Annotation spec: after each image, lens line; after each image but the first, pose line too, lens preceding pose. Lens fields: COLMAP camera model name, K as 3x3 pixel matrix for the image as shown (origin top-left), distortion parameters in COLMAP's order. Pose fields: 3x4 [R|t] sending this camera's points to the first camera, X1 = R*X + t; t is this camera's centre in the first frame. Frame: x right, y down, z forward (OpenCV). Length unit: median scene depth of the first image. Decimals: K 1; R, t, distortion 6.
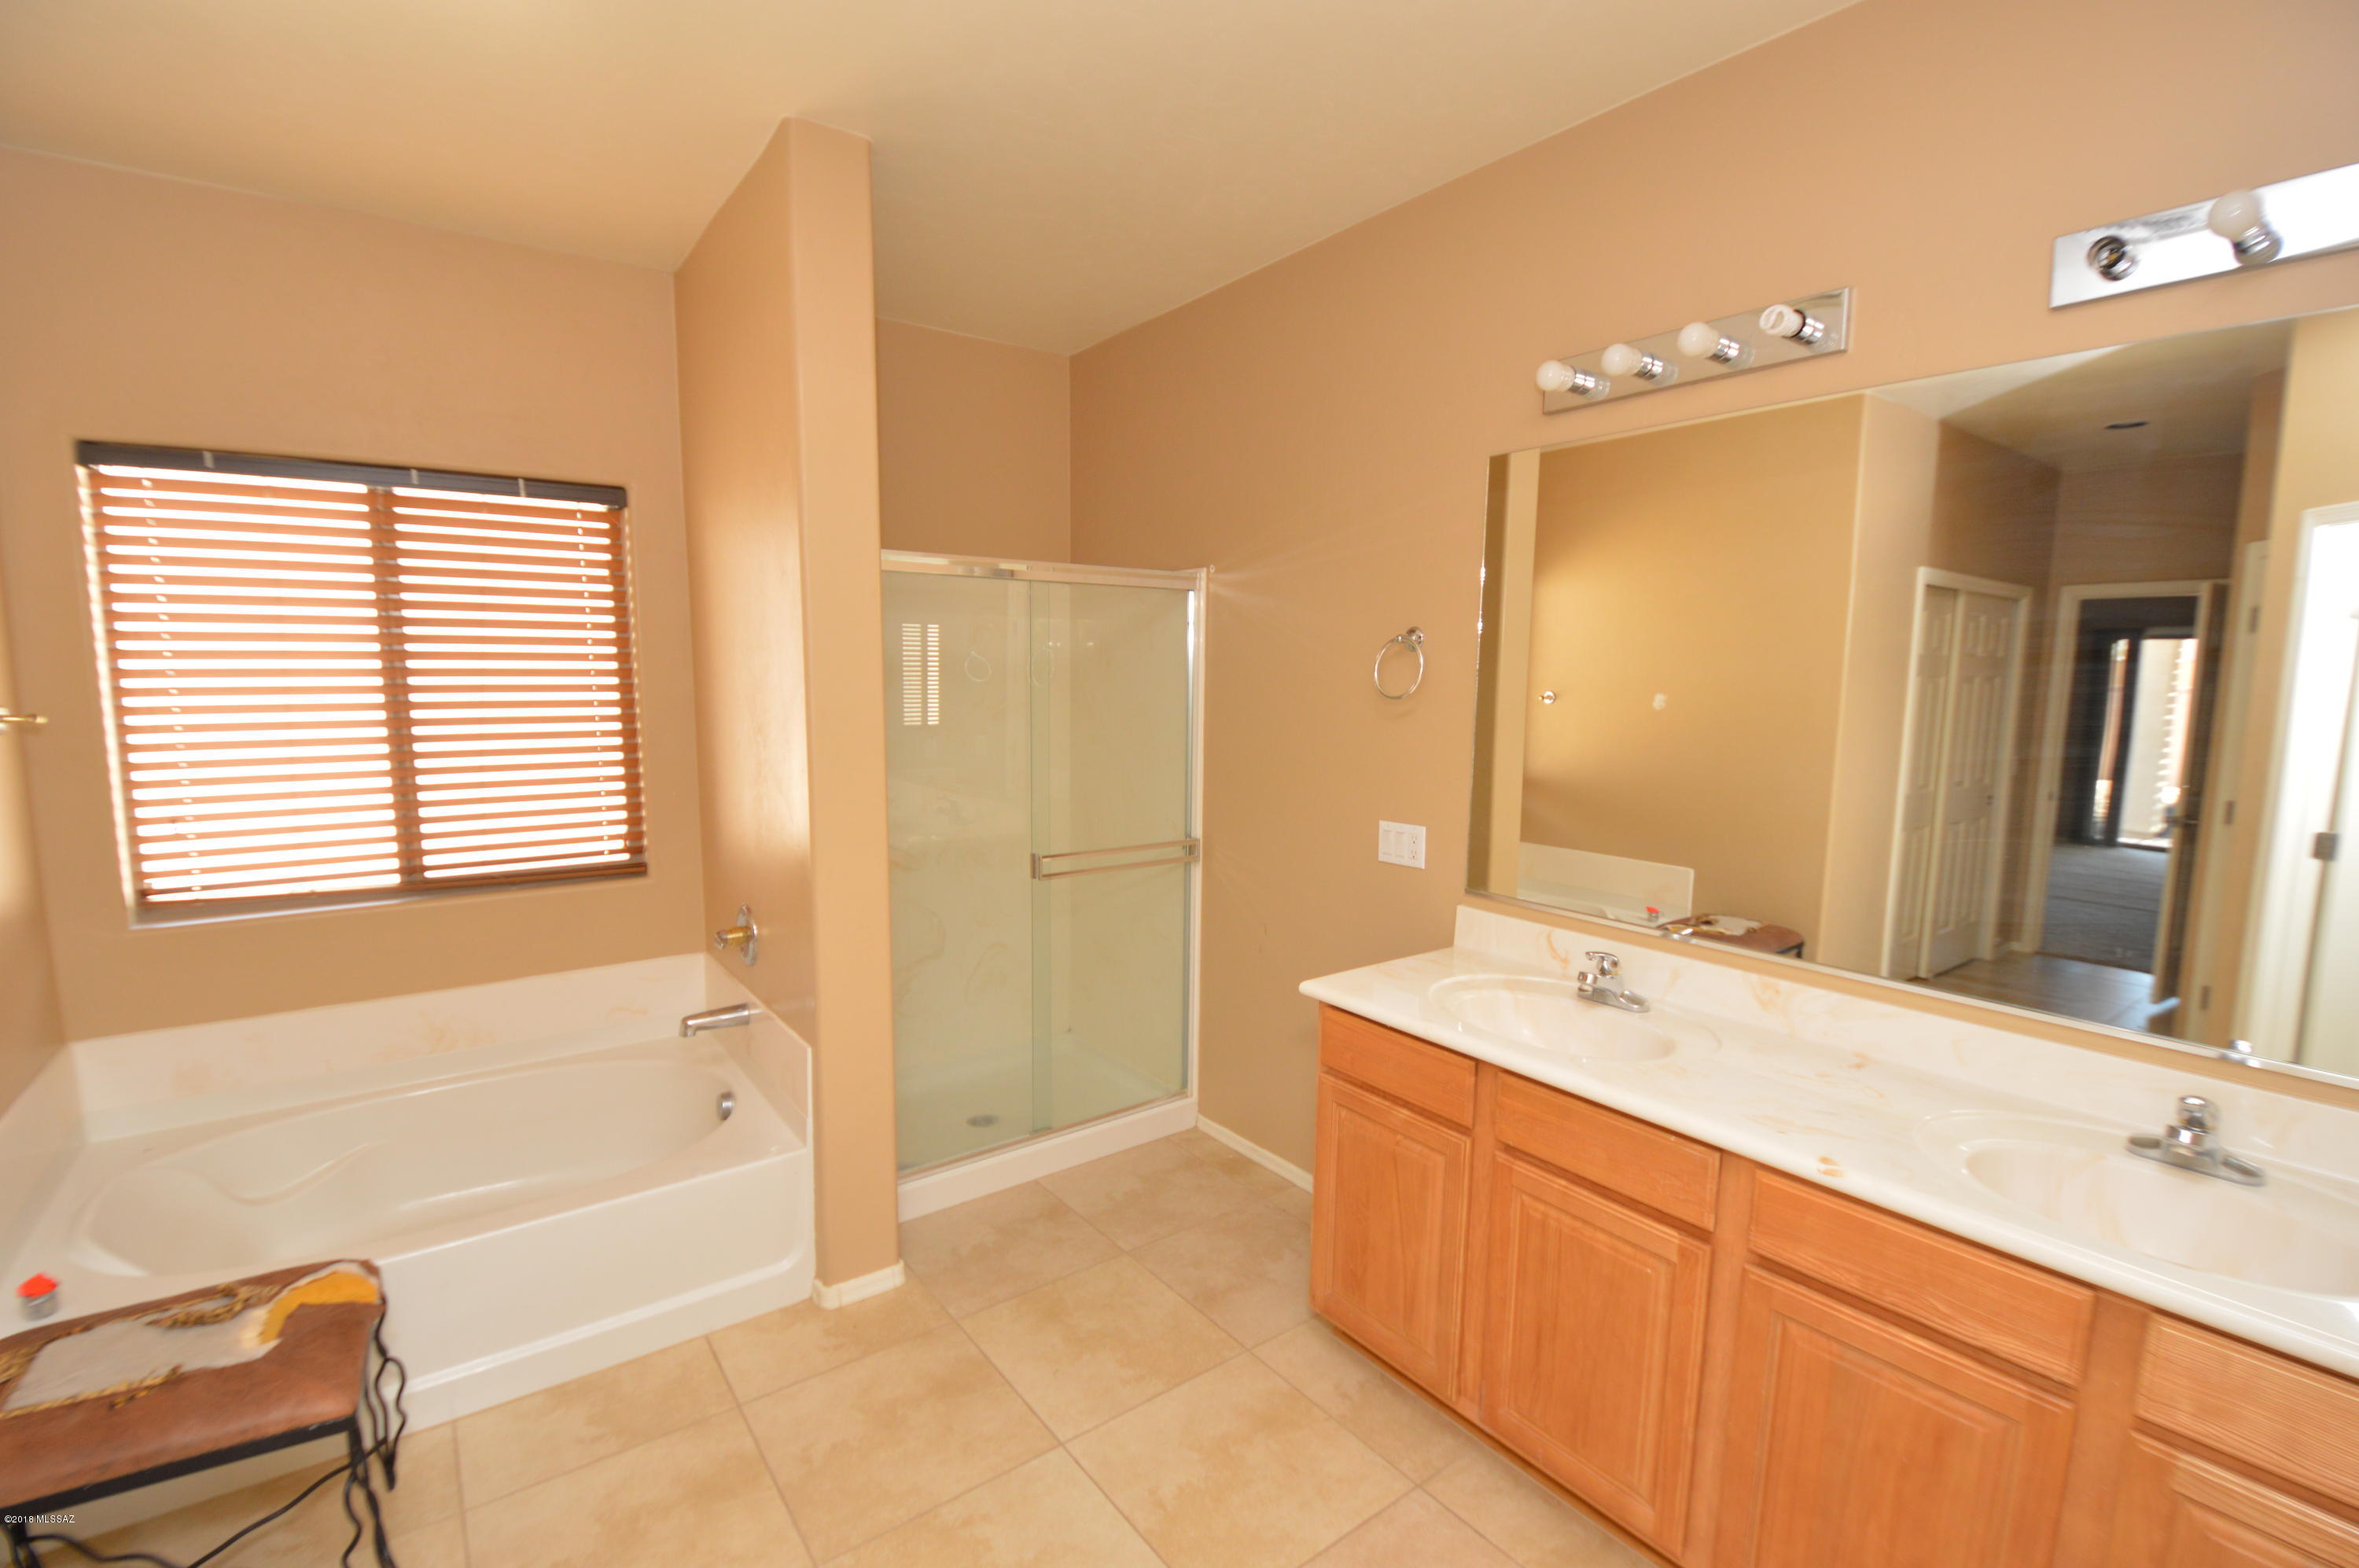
lens RADIAL K [[1035.7, 0, 1163.6], [0, 1035.7, 805.5], [0, 0, 1]] dist [0.016846, -0.026021]
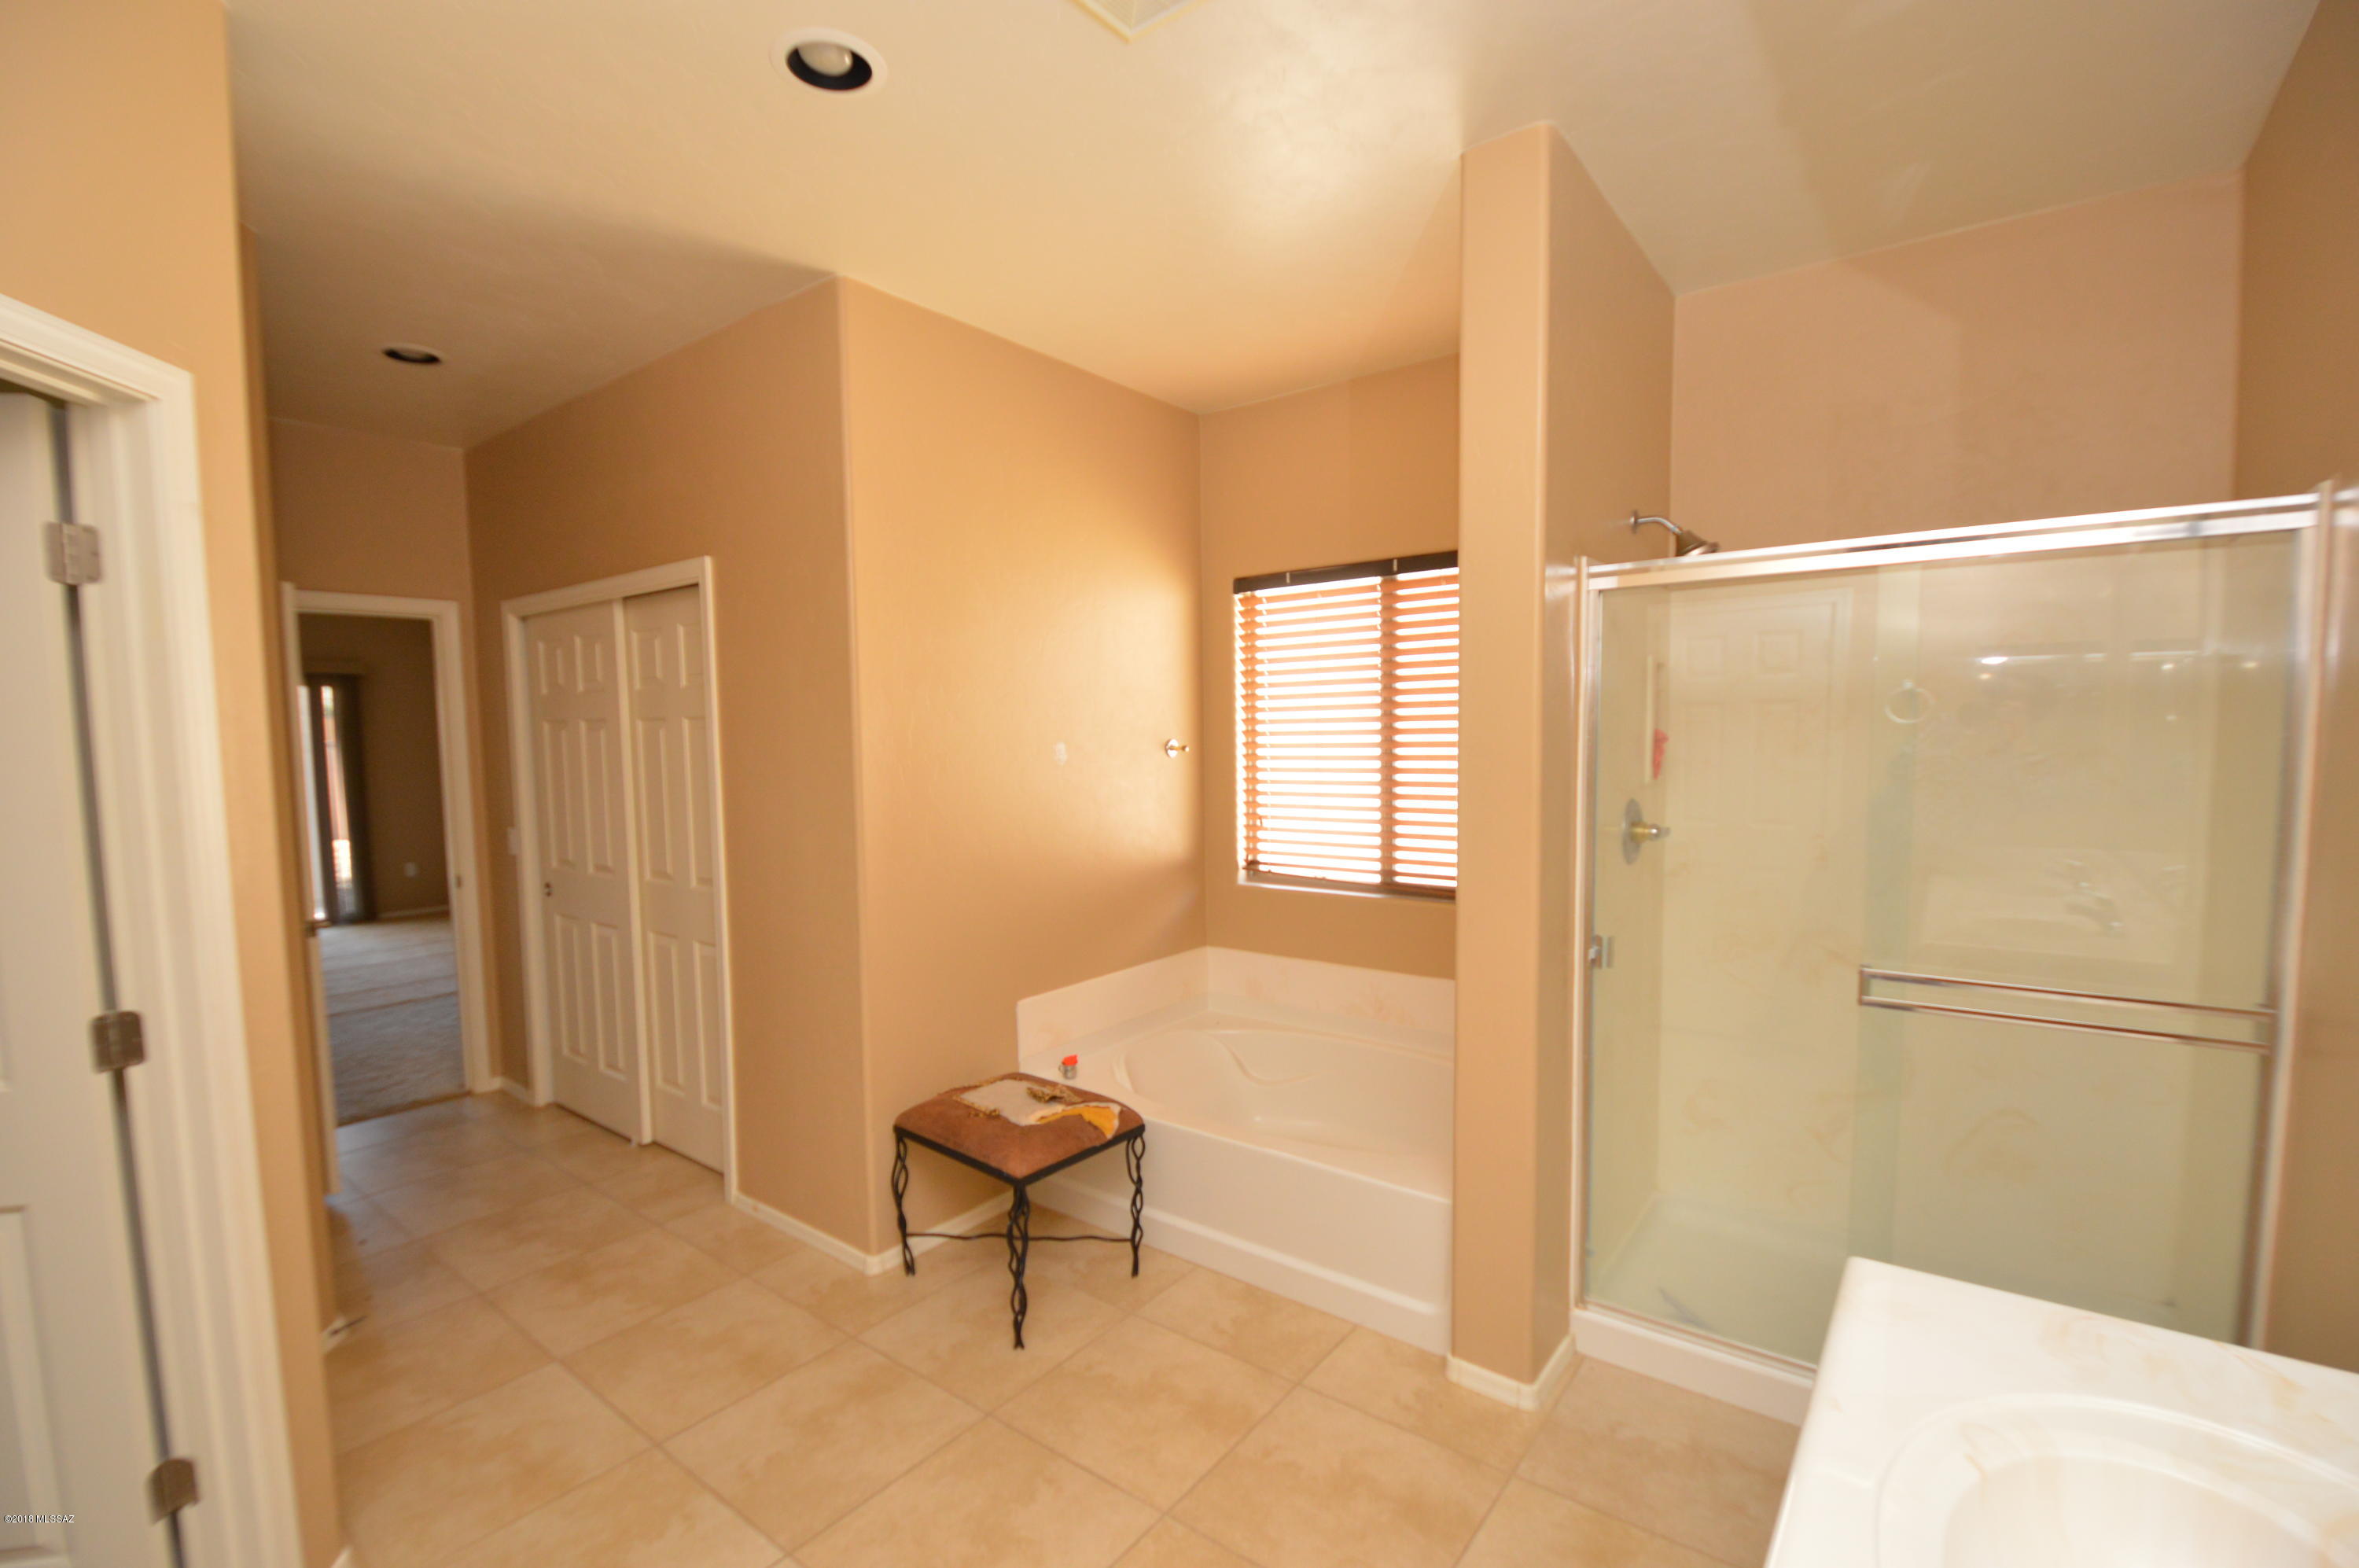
lens RADIAL K [[1035.7, 0, 1163.6], [0, 1035.7, 805.5], [0, 0, 1]] dist [0.016846, -0.026021]
pose [[0.265005, 0.058826, -0.962451, 0.526671], [-0.105104, 0.993952, 0.031812, -0.039894], [0.958502, 0.092727, 0.269586, 0.482337]]
